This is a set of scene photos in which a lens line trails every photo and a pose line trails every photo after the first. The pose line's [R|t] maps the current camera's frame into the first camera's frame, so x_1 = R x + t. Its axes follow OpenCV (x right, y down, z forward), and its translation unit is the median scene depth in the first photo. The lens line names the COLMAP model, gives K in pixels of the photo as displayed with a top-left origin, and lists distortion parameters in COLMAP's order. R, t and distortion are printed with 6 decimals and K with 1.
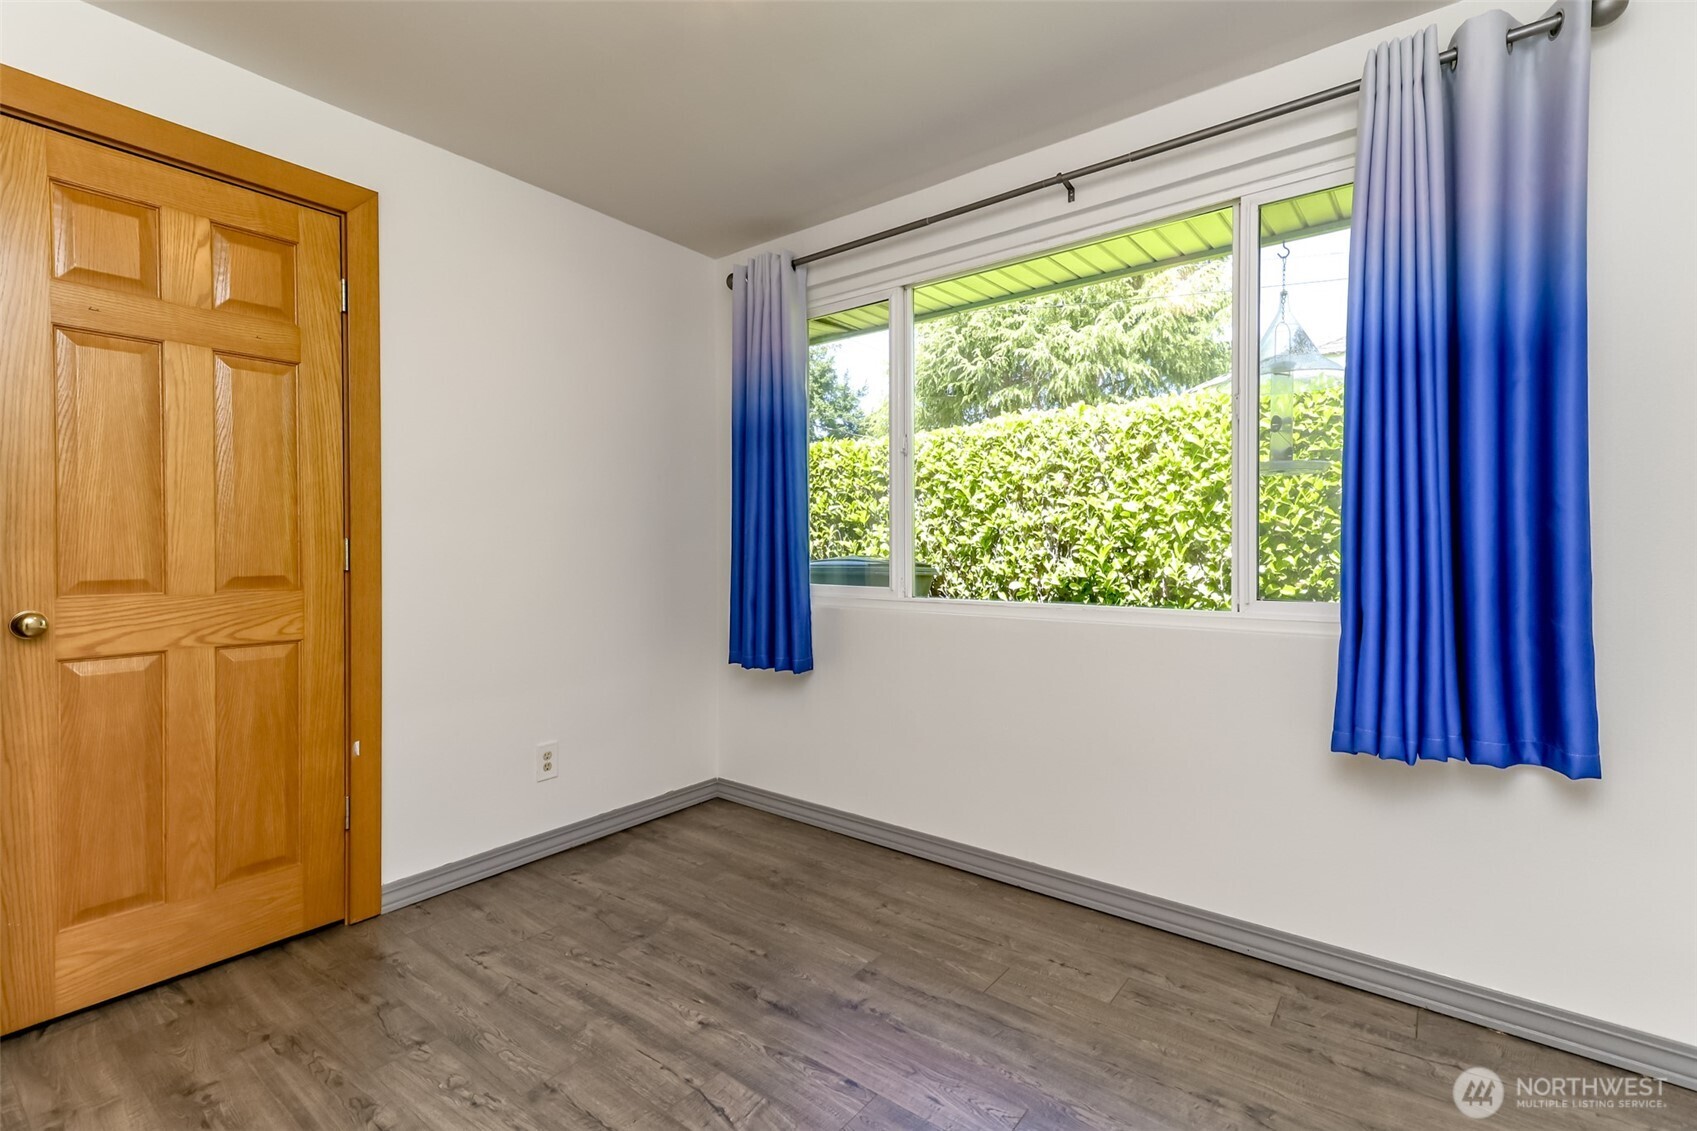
lens RADIAL K [[775.6, 0, 857.7], [0, 775.6, 562.0], [0, 0, 1]] dist [0.016553, 0.000281]
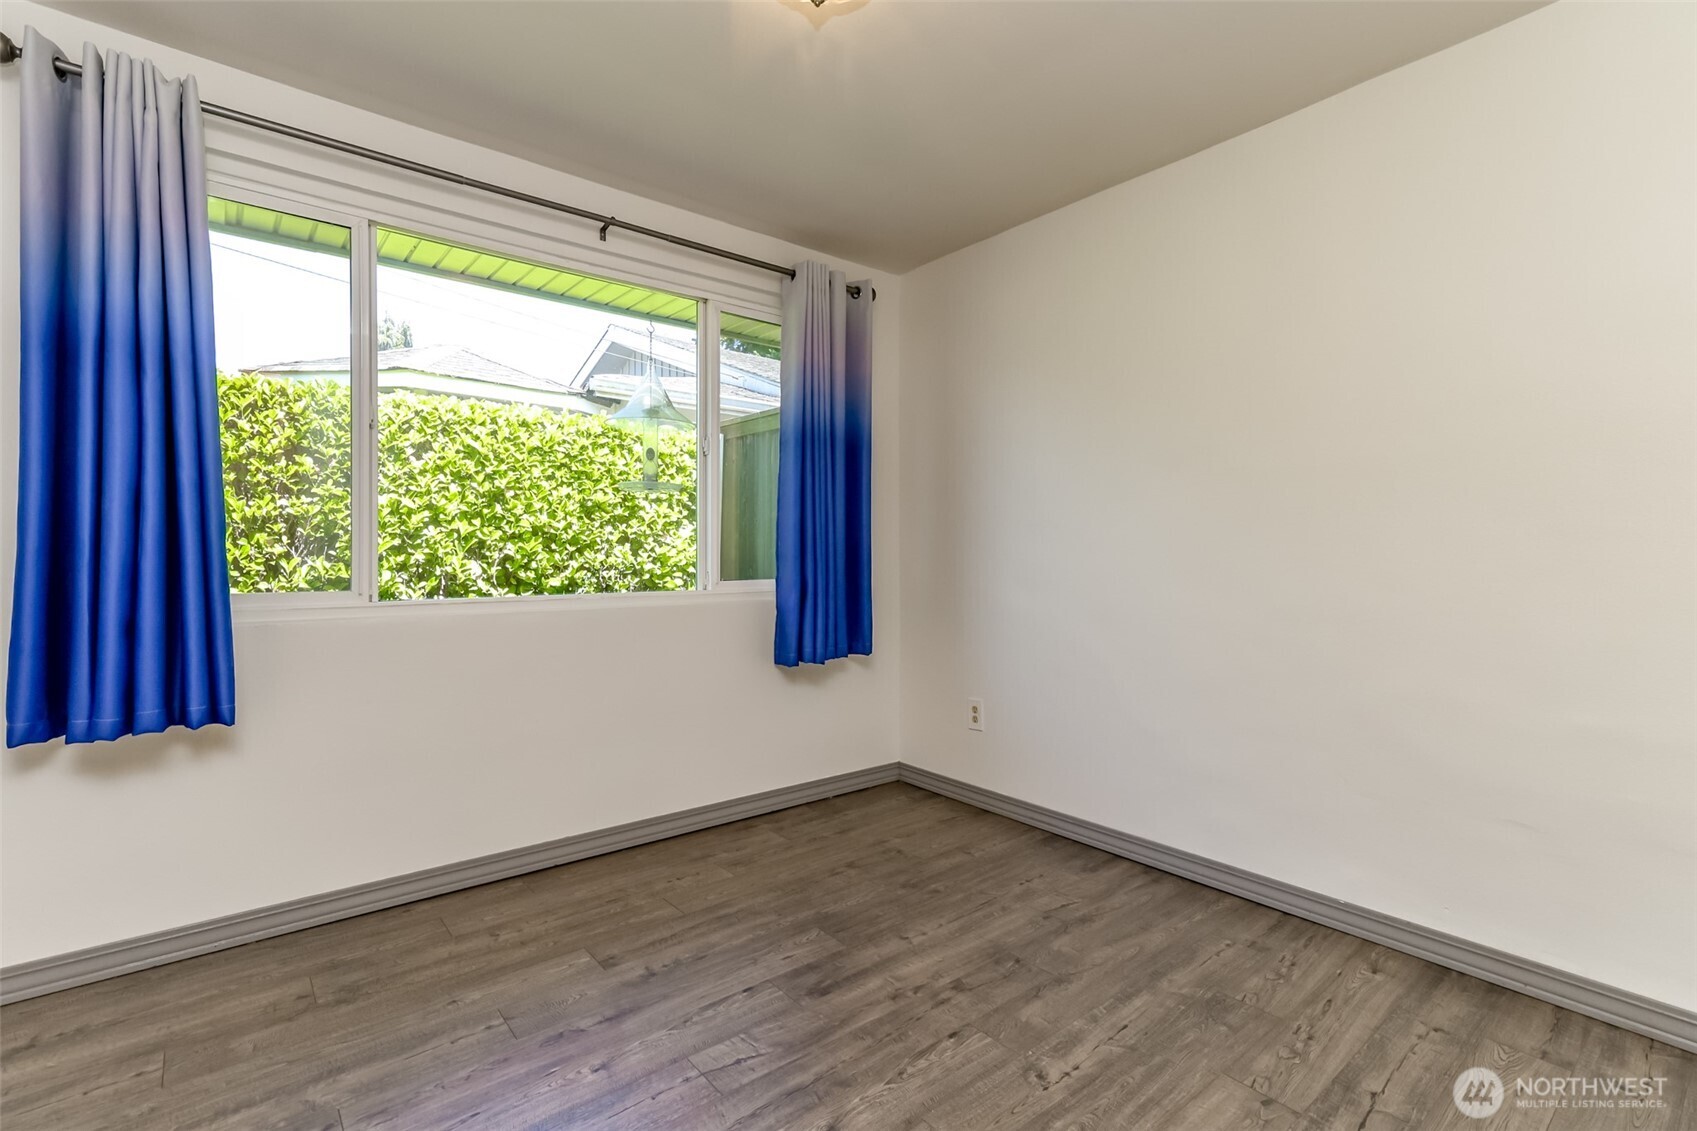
lens RADIAL K [[775.6, 0, 859.5], [0, 775.6, 554.4], [0, 0, 1]] dist [0.016553, 0.000281]
pose [[0.216619, 0.001912, 0.976254, -0.601706], [0.019095, 0.999798, -0.006195, 0.012149], [-0.976069, 0.019983, 0.216539, 0.305960]]
